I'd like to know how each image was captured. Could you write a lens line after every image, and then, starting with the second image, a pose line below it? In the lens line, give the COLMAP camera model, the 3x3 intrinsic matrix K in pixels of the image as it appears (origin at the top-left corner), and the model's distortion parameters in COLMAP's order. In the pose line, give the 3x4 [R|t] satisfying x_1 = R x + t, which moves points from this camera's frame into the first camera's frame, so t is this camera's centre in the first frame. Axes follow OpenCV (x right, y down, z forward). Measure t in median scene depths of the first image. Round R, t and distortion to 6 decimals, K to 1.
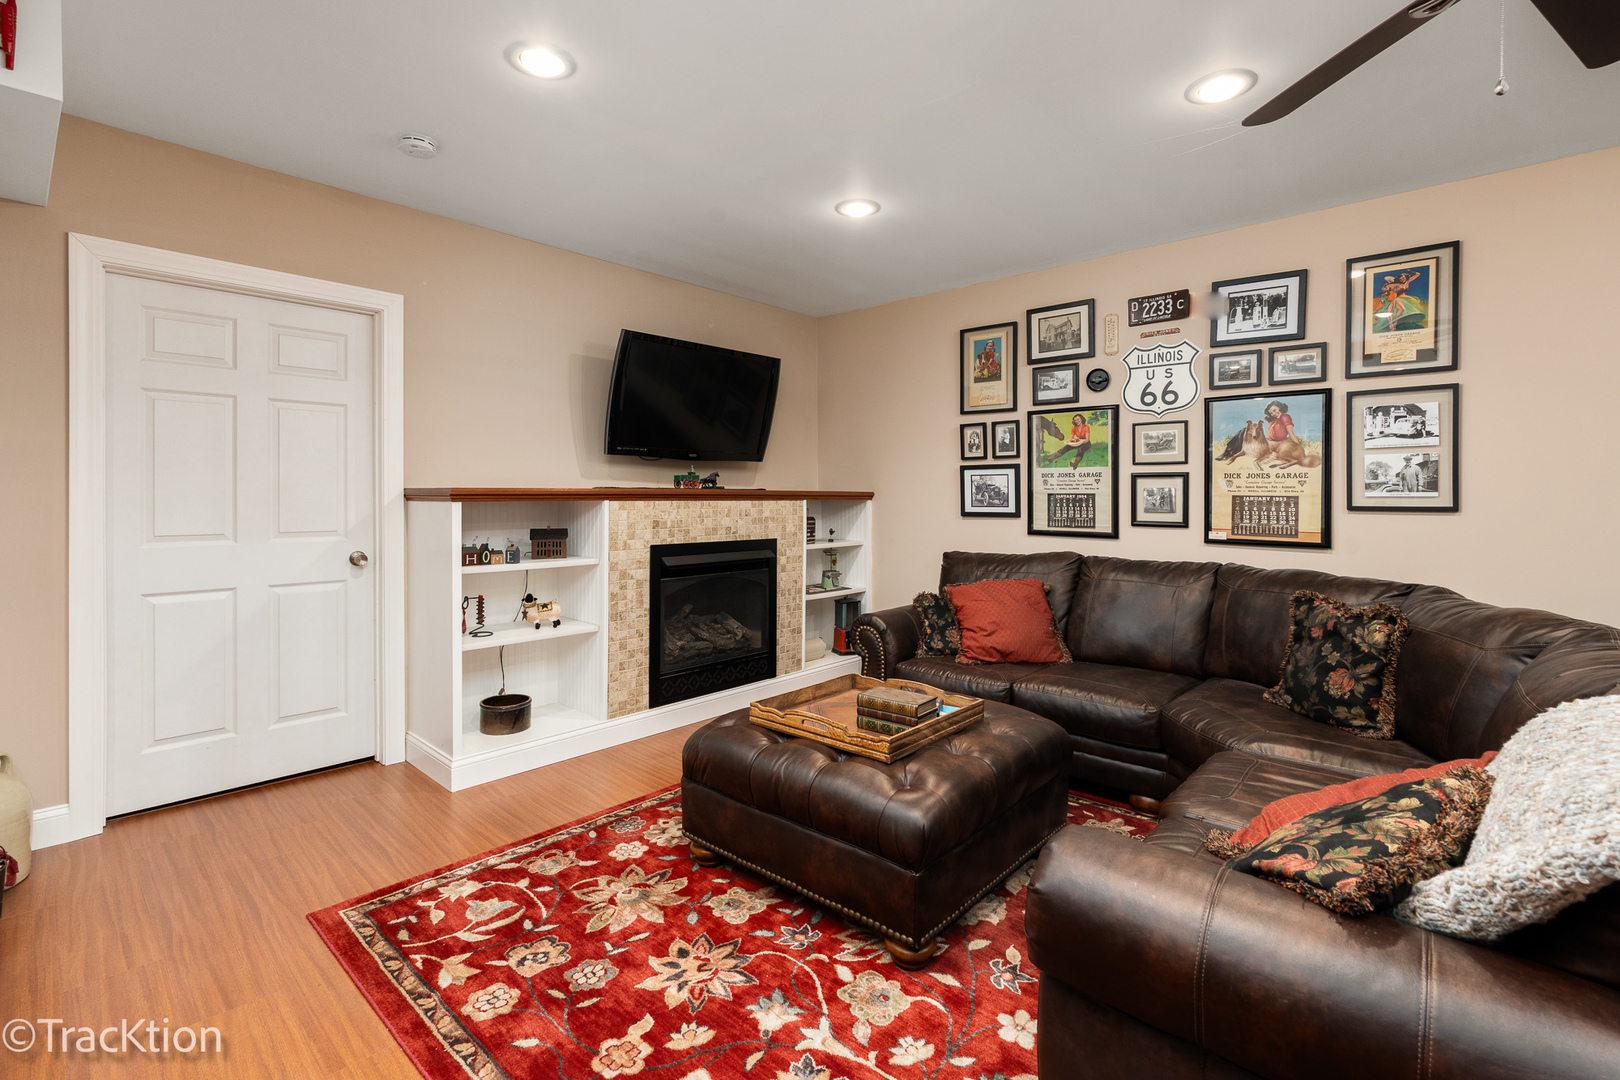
lens RADIAL K [[731.9, 0, 809.9], [0, 731.9, 499.5], [0, 0, 1]] dist [-0.007014, 0.001863]
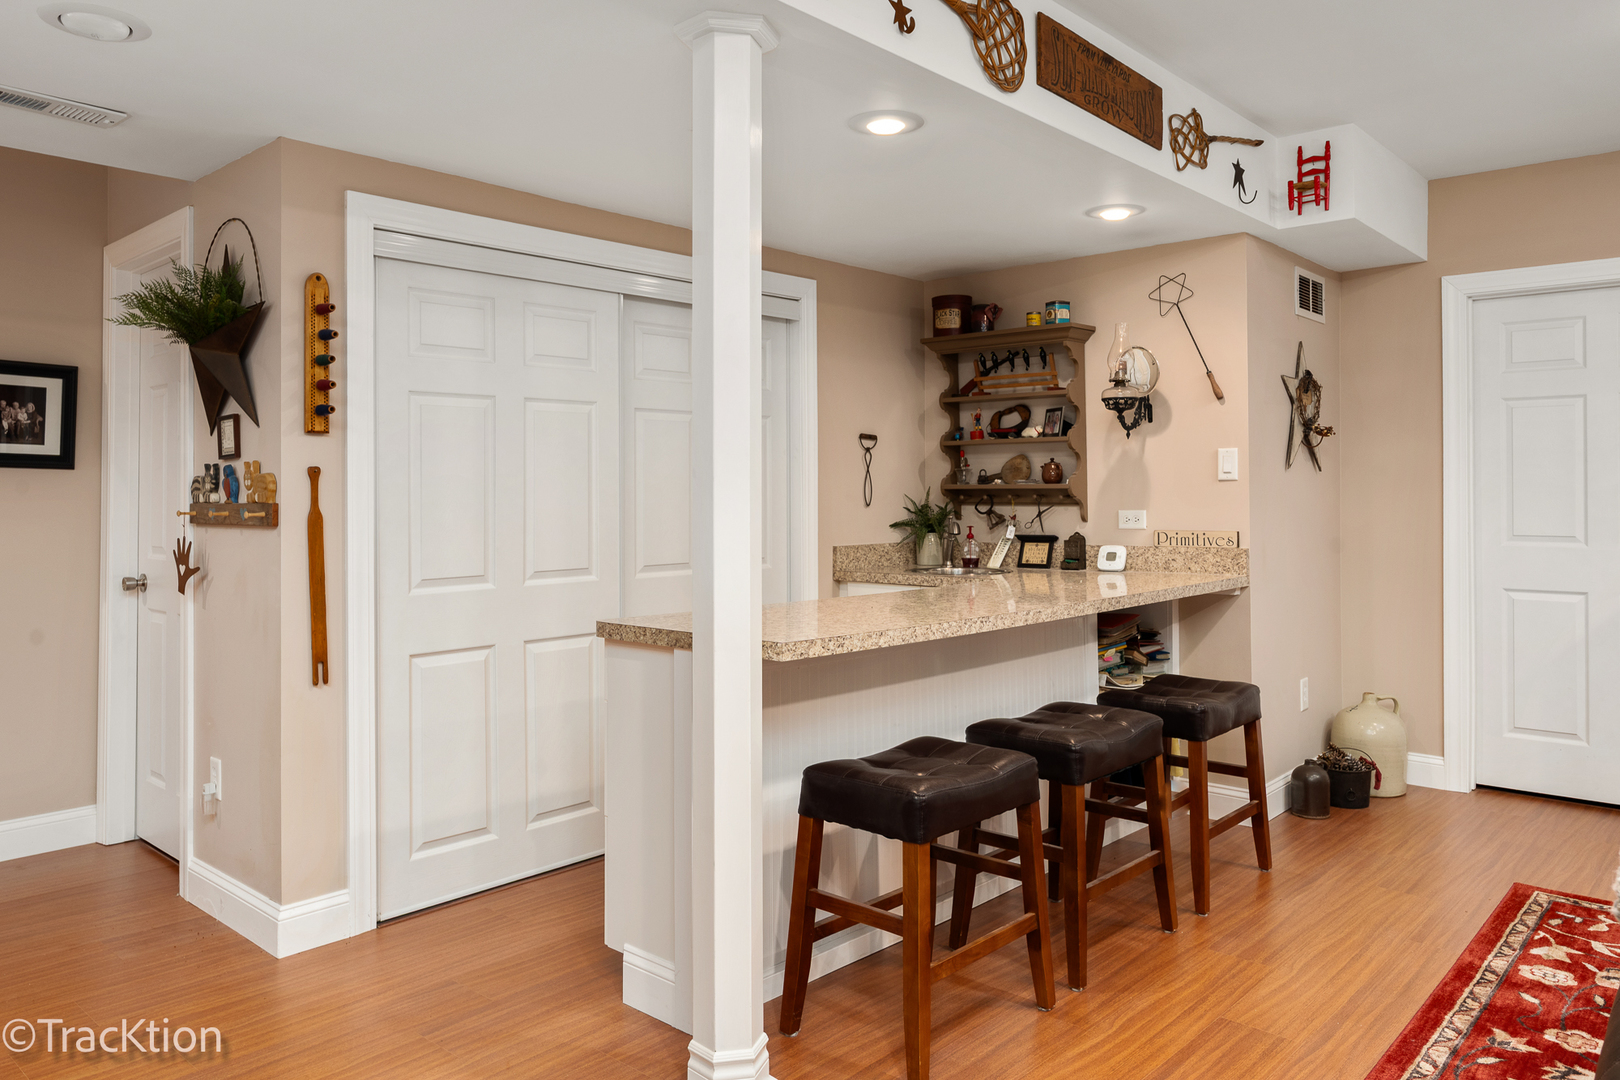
lens RADIAL K [[1160.1, 0, 809.6], [0, 1160.1, 474.4], [0, 0, 1]] dist [0.001976, 0.002358]
pose [[0.016328, -0.021492, -0.999636, 0.612413], [-0.009742, 0.999718, -0.021653, 0.006323], [0.999819, 0.010092, 0.016114, -0.049130]]
